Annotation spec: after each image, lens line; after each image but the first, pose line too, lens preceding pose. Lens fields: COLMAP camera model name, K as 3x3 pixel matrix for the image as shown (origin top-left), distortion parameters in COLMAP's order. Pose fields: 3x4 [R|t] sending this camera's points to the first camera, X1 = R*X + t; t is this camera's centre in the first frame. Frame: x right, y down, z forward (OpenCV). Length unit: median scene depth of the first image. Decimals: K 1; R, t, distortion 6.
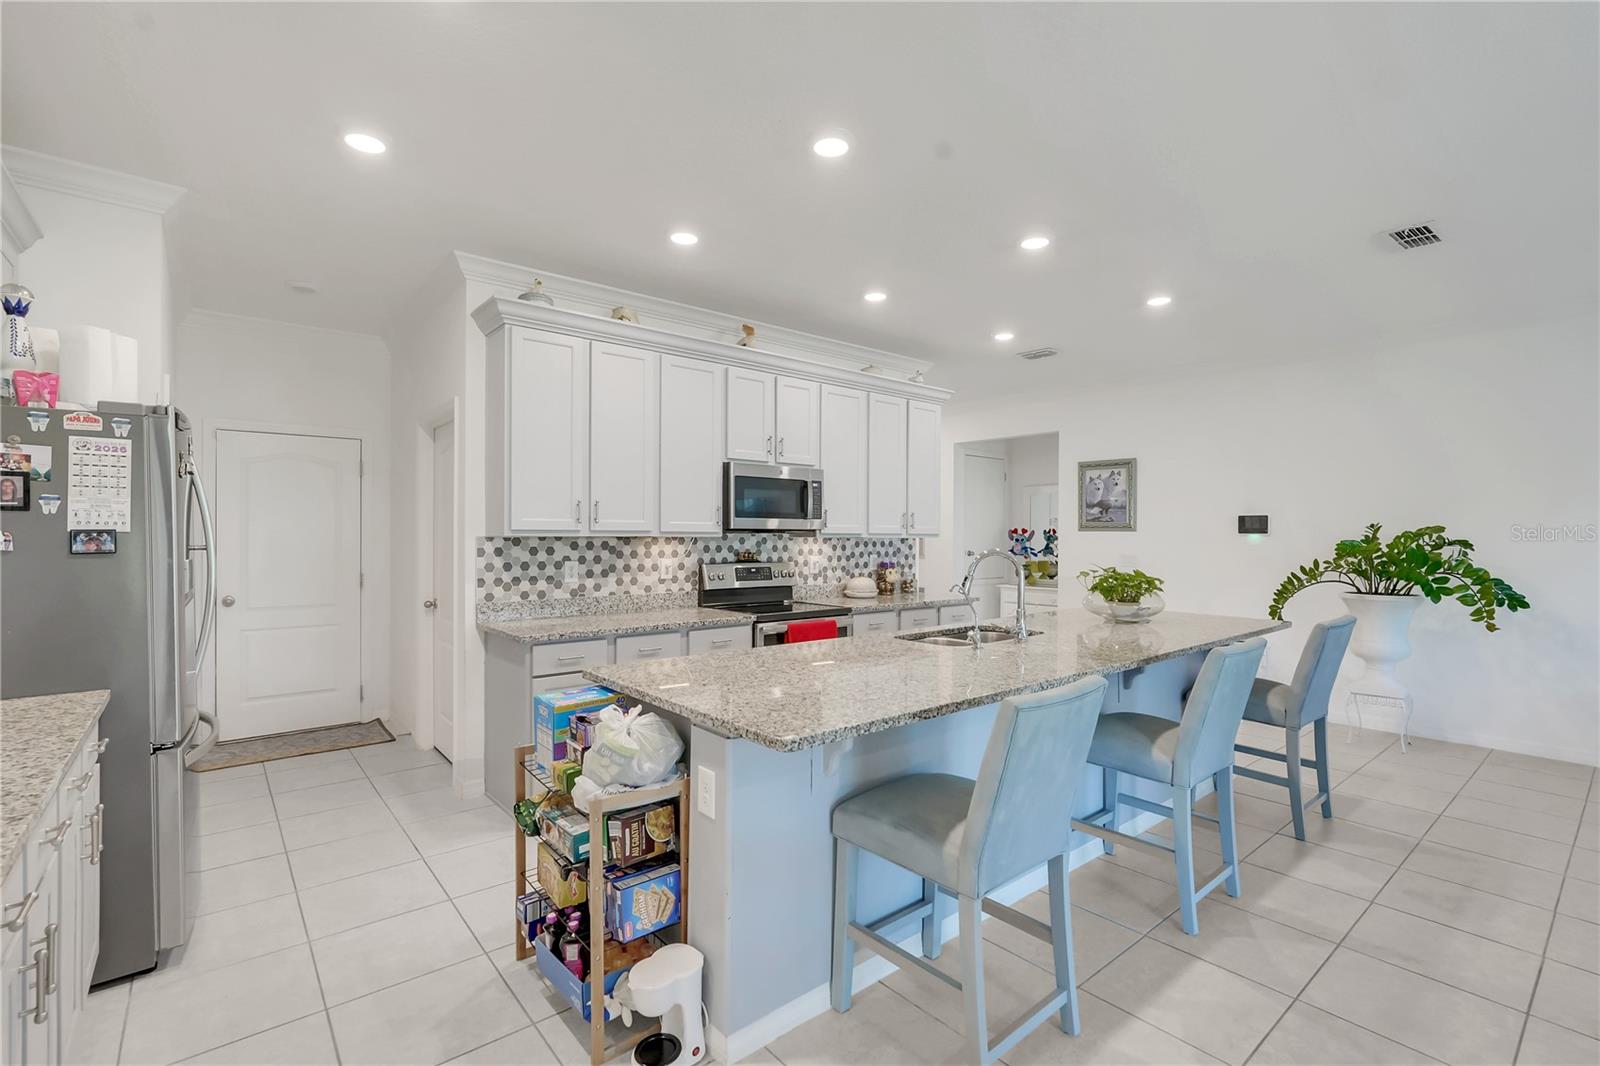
lens RADIAL K [[722.9, 0, 788.7], [0, 722.9, 535.0], [0, 0, 1]] dist [0.000513, 0.003092]
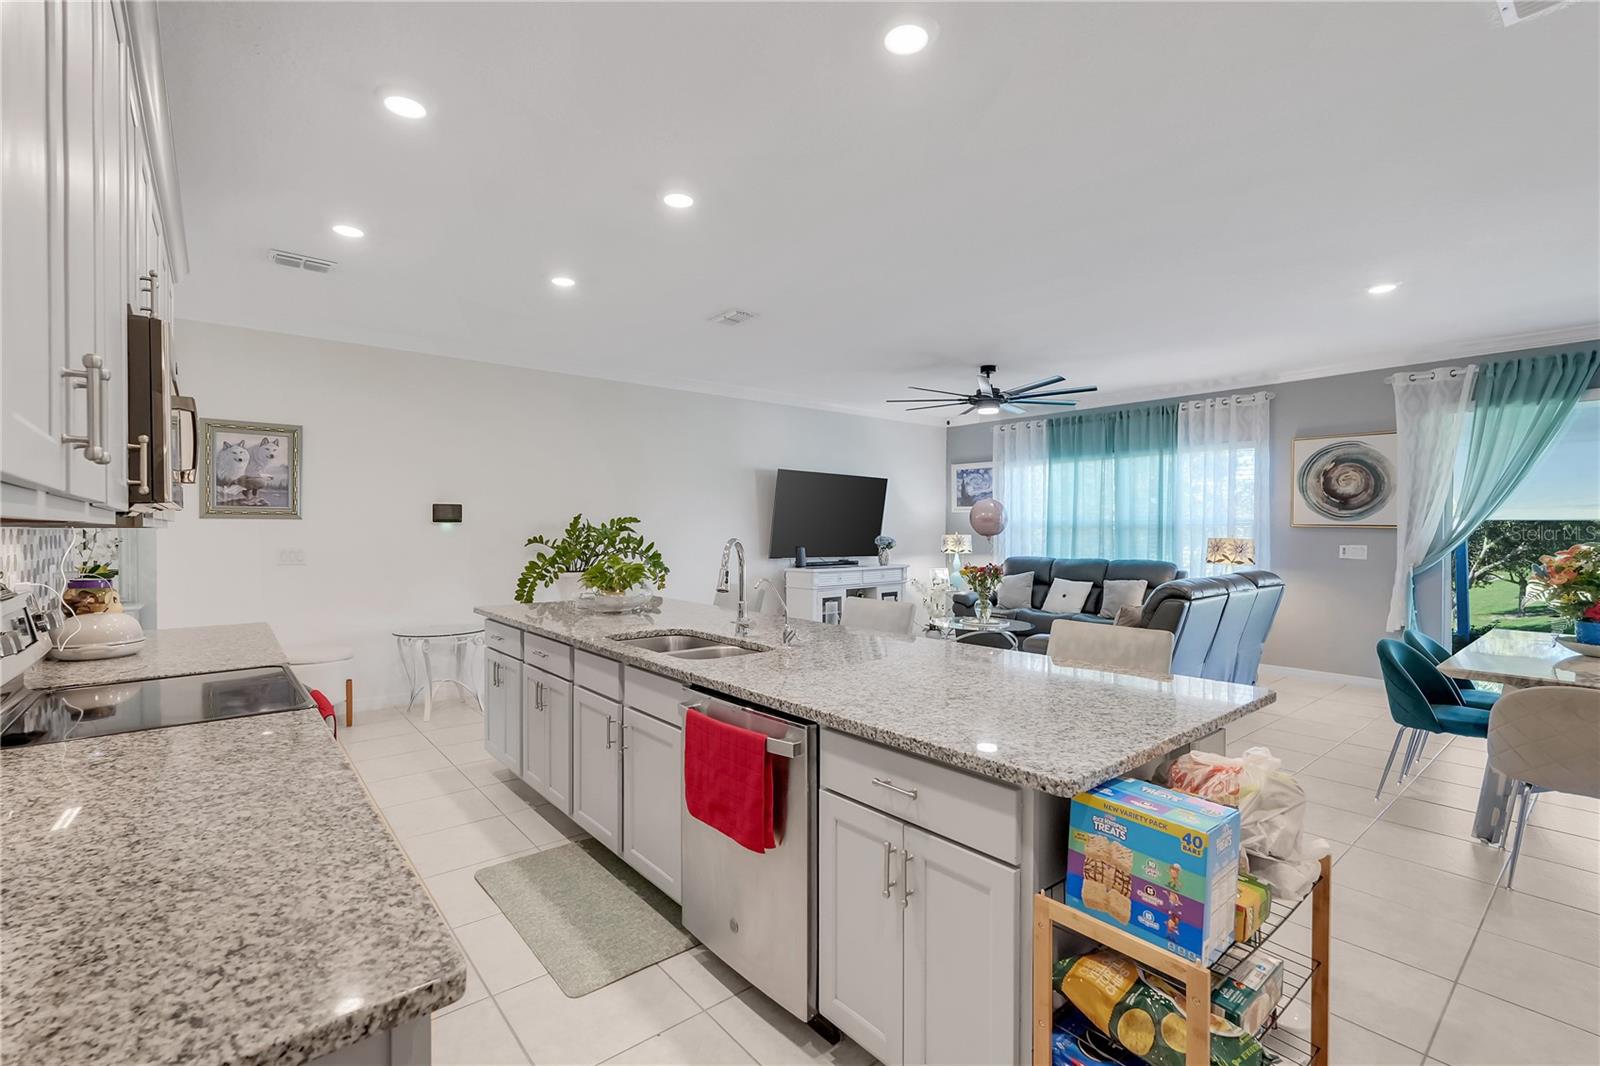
lens RADIAL K [[722.9, 0, 815.6], [0, 722.9, 526.3], [0, 0, 1]] dist [0.000513, 0.003092]
pose [[-0.018303, -0.002787, 0.999829, -0.449326], [0.002629, 0.999993, 0.002836, 0.002187], [-0.999829, 0.002680, -0.018295, 0.659467]]
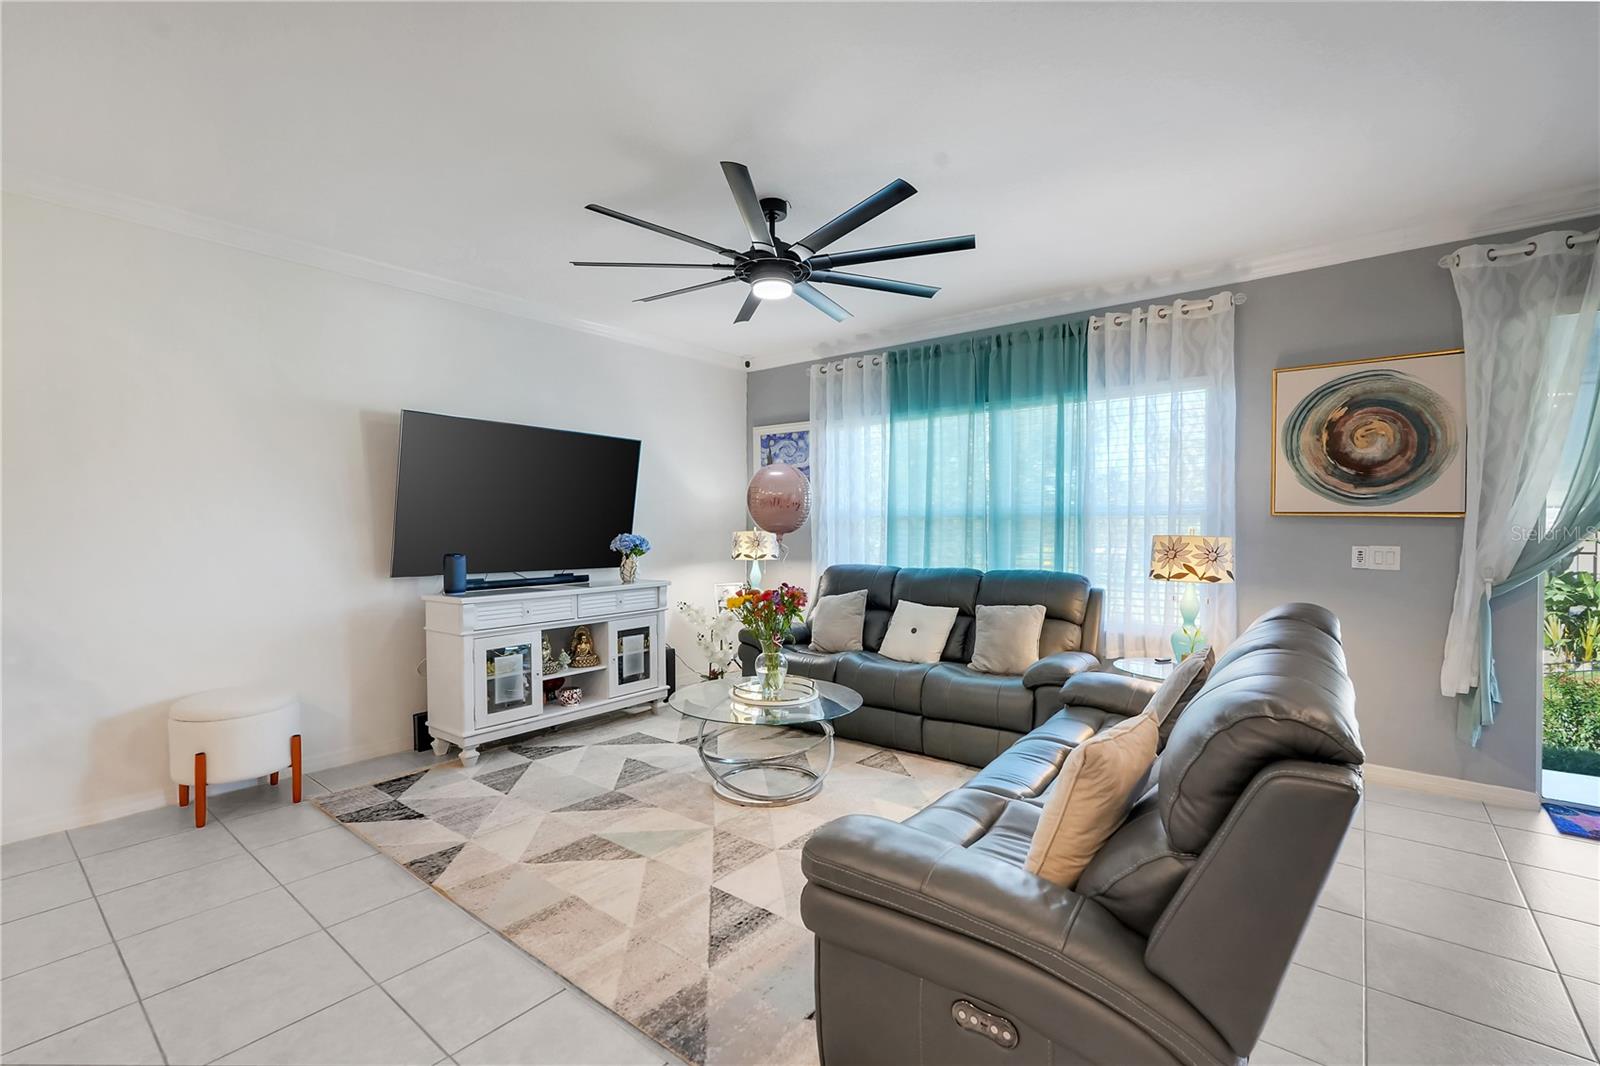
lens RADIAL K [[722.9, 0, 804.8], [0, 722.9, 524.1], [0, 0, 1]] dist [0.000513, 0.003092]
pose [[-0.200862, -0.004850, 0.979608, 0.250429], [0.005412, 0.999967, 0.006060, 0.011733], [-0.979605, 0.006519, -0.200829, 0.406881]]
